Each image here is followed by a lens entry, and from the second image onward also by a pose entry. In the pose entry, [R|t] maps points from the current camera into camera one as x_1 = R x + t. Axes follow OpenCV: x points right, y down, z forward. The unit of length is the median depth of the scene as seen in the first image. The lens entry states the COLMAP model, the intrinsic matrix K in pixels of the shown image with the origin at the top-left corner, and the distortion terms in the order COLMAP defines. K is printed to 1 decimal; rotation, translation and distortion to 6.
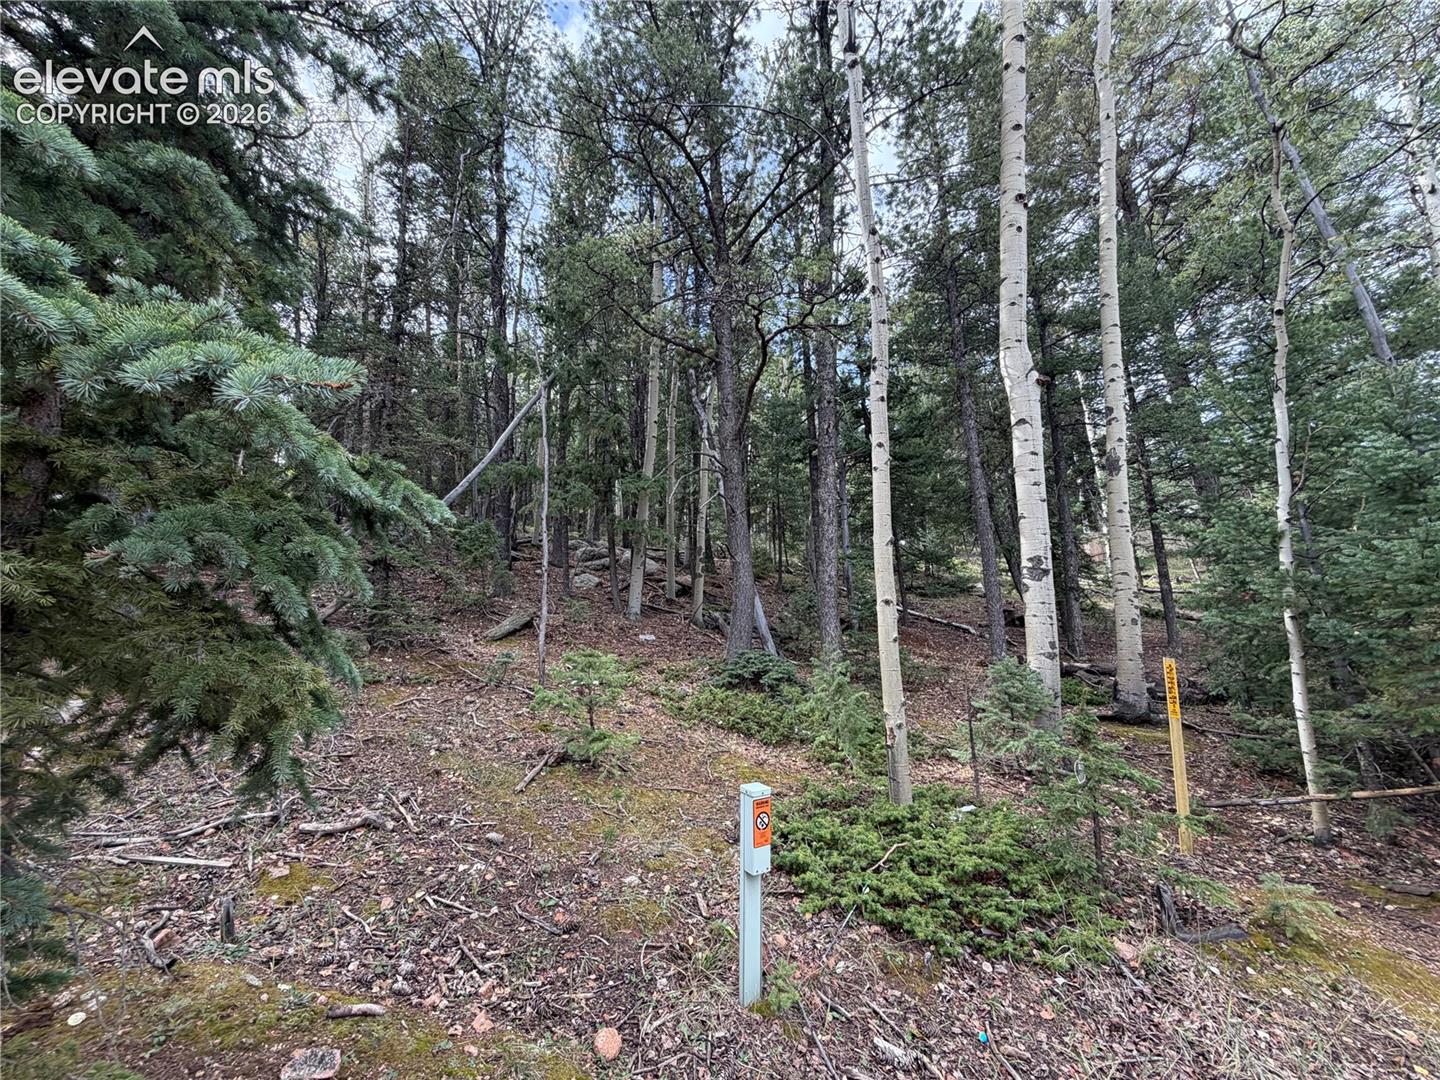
lens RADIAL K [[575.2, 0, 720.0], [0, 575.2, 540.0], [0, 0, 1]] dist [-0.001066, -0.000167]
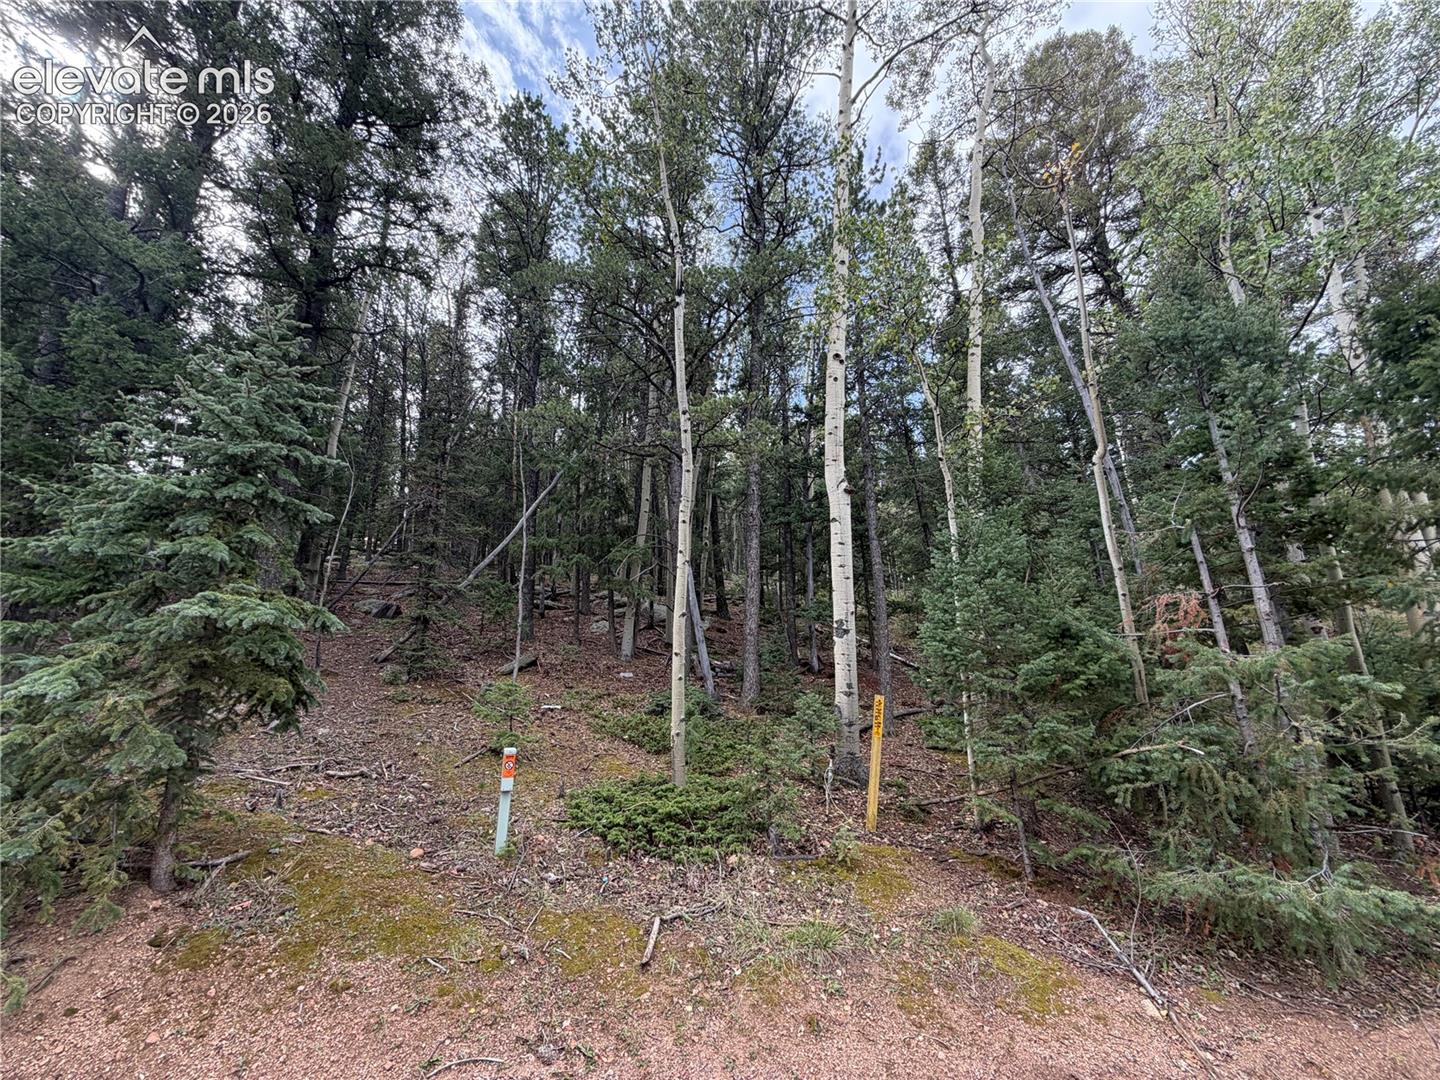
lens RADIAL K [[575.2, 0, 720.0], [0, 575.2, 540.0], [0, 0, 1]] dist [-0.001066, -0.000167]
pose [[0.987328, -0.017700, -0.157703, 0.498060], [0.007502, 0.997855, -0.065029, -0.075445], [0.158516, 0.063022, 0.985343, -0.410933]]
